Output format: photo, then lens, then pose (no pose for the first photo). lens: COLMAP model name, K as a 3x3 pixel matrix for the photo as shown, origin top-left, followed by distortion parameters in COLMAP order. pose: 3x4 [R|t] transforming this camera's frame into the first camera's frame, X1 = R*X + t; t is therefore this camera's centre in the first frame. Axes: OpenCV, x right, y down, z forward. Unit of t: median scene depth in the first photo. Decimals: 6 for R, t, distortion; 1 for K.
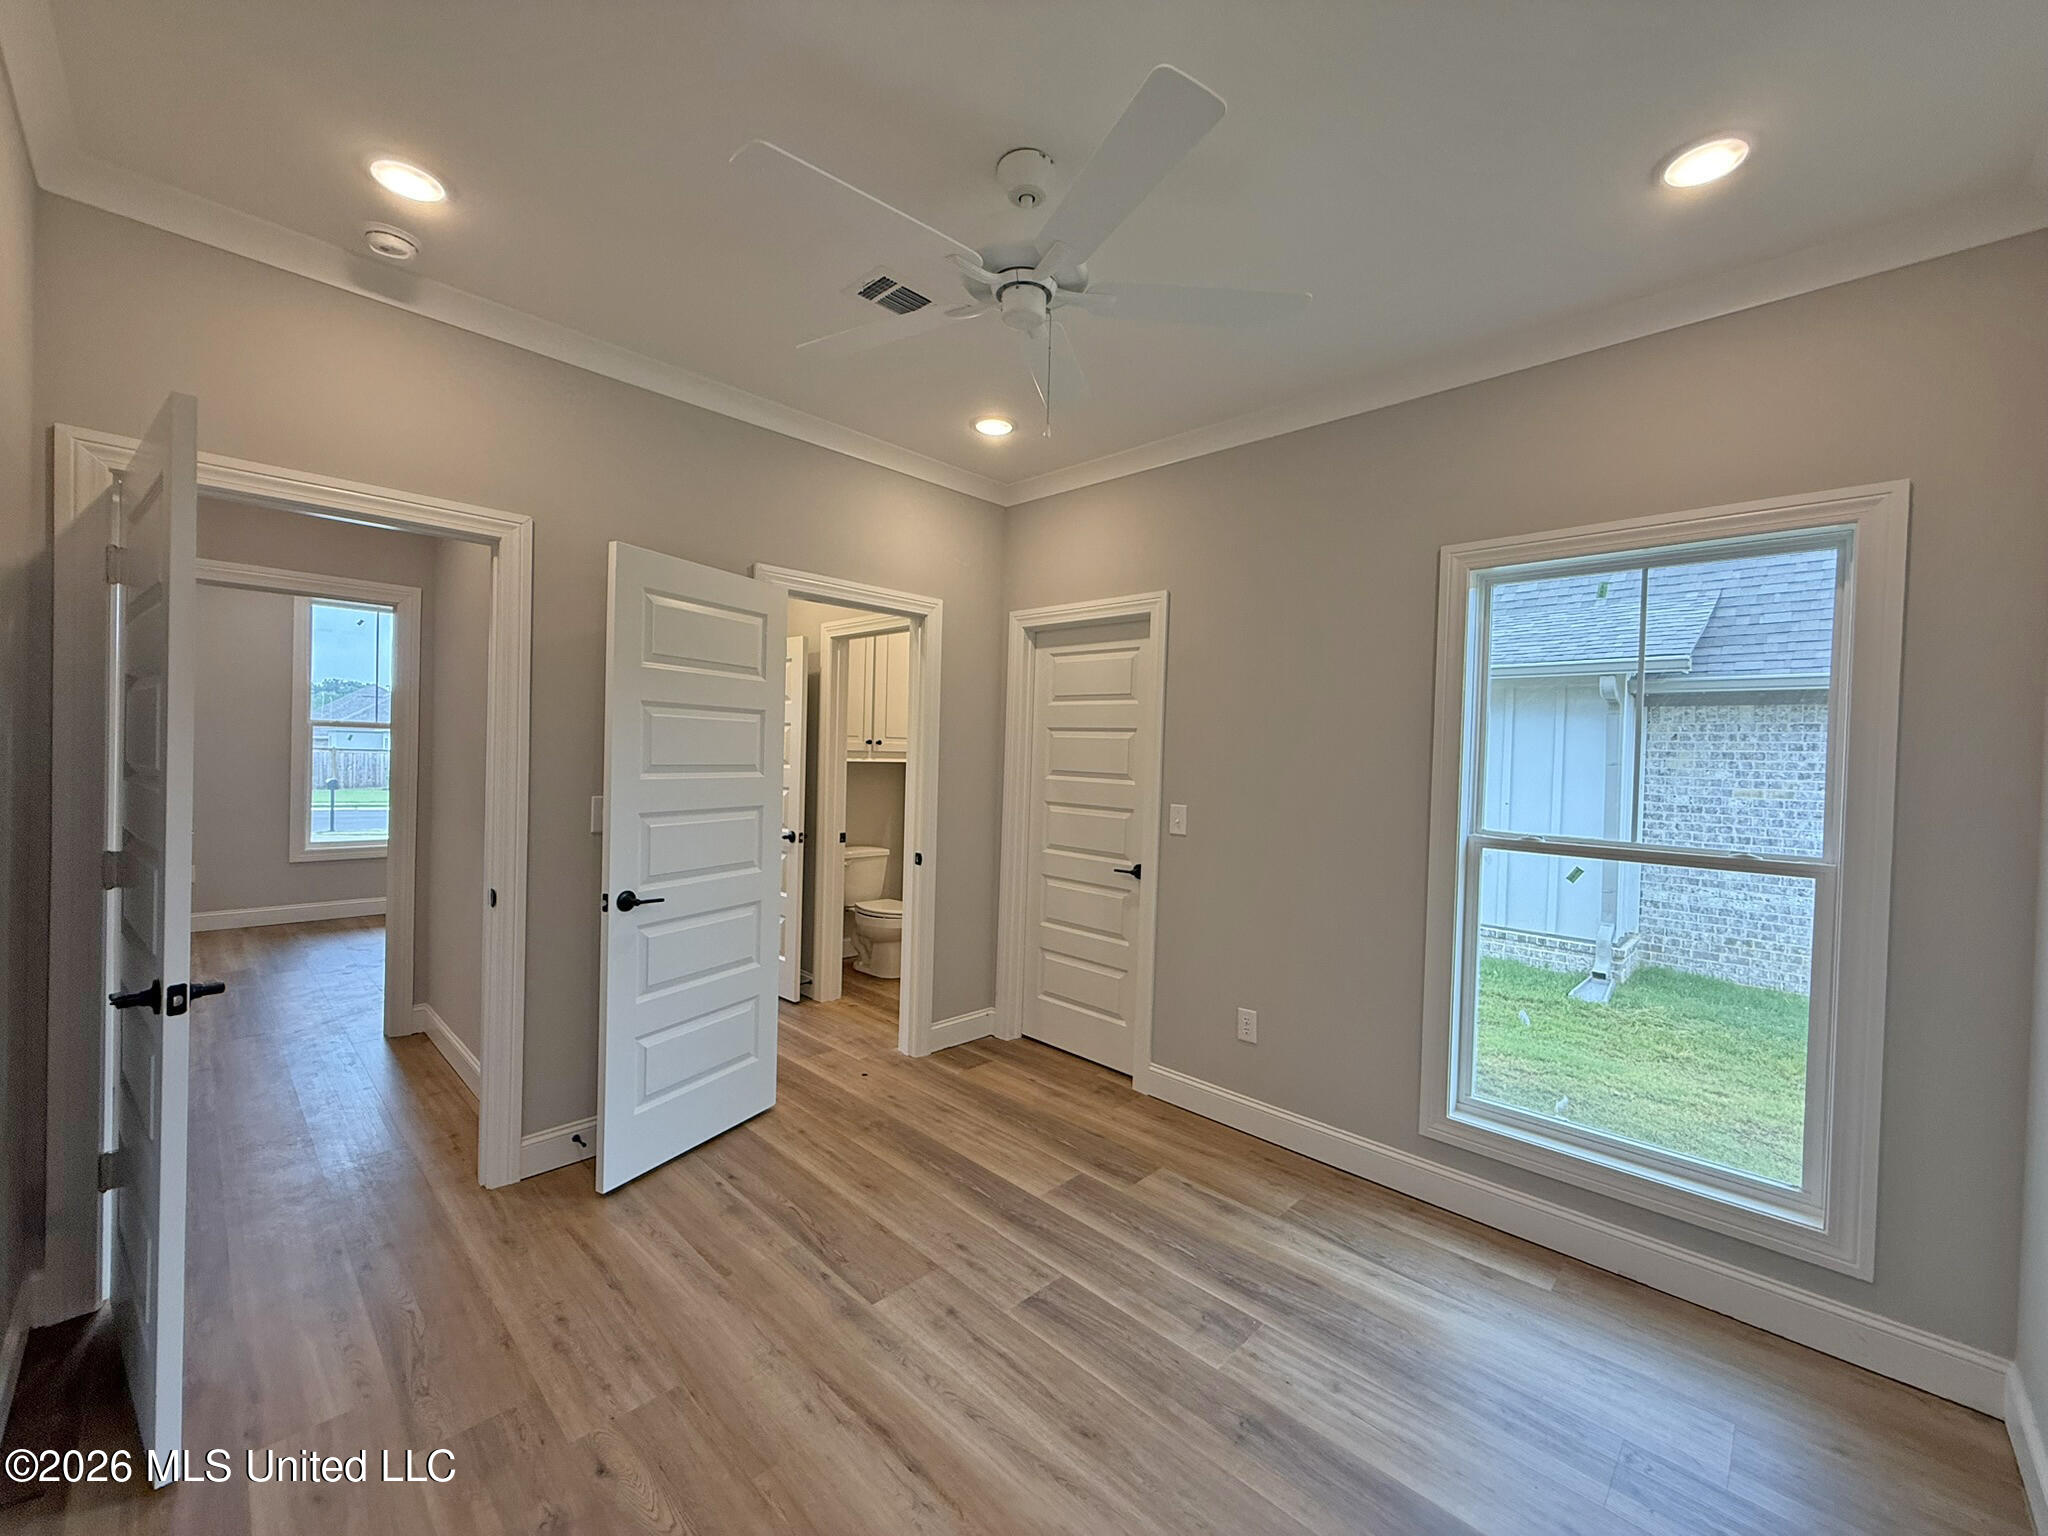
lens RADIAL K [[818.4, 0, 1023.5], [0, 818.4, 766.0], [0, 0, 1]] dist [-0.000663, 0.001395]
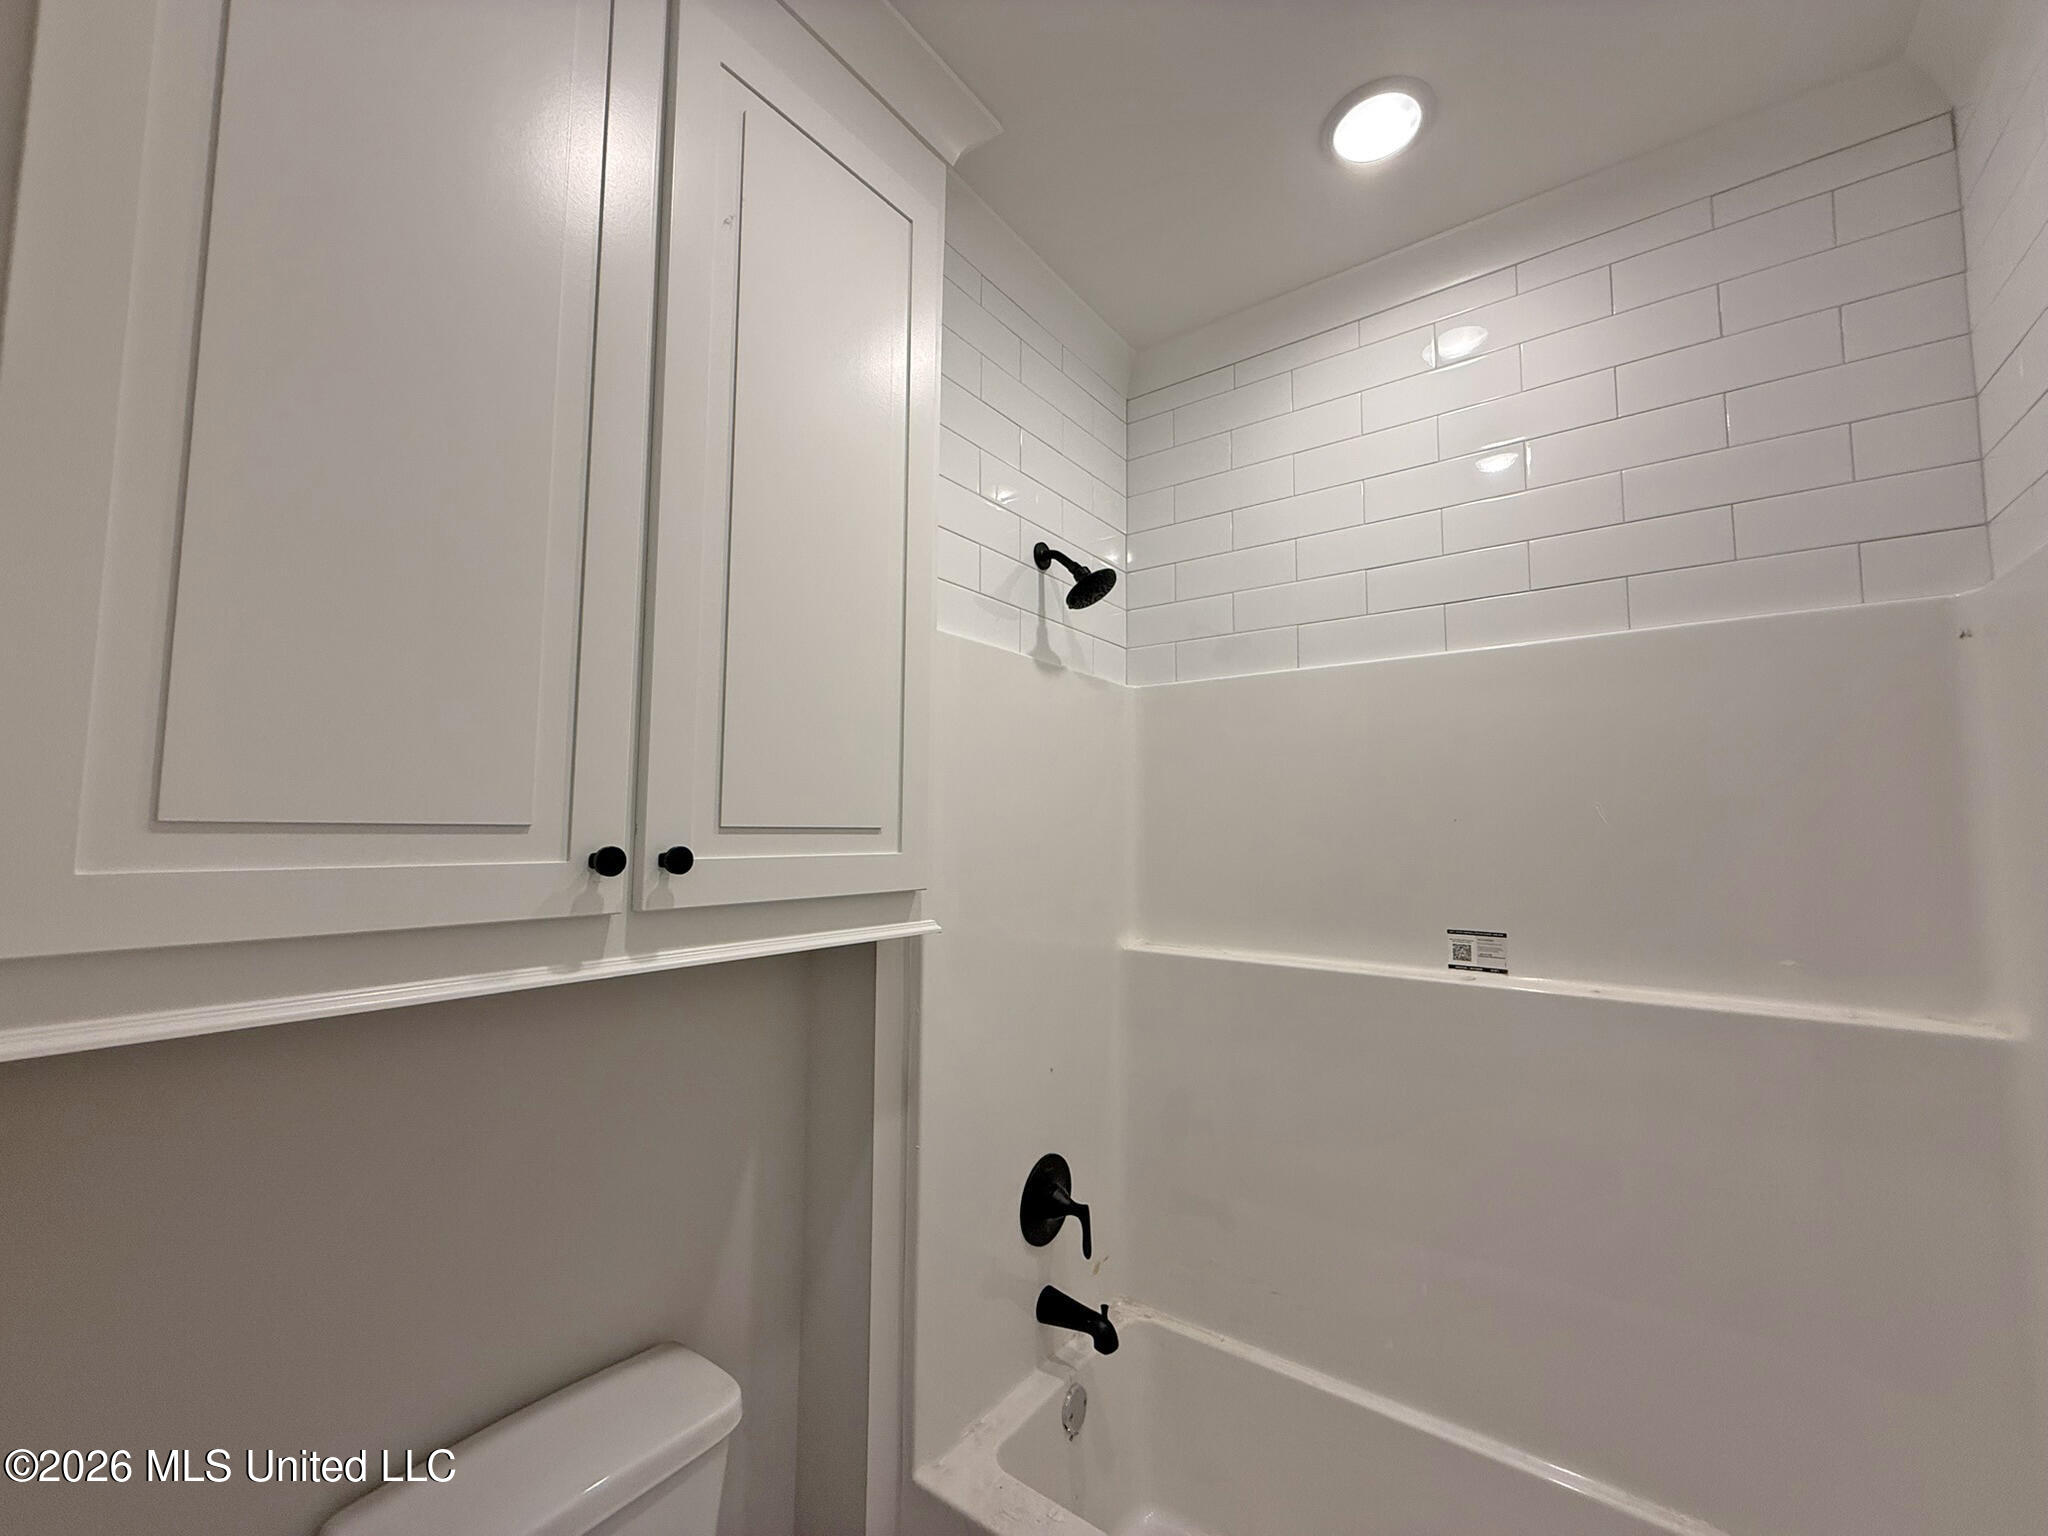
lens RADIAL K [[818.4, 0, 1025.0], [0, 818.4, 765.4], [0, 0, 1]] dist [-0.000663, 0.001395]
pose [[-0.133691, 0.045863, 0.989961, -0.359623], [0.006835, 0.998947, -0.045356, -0.039884], [-0.990999, 0.000703, -0.133864, 0.947001]]
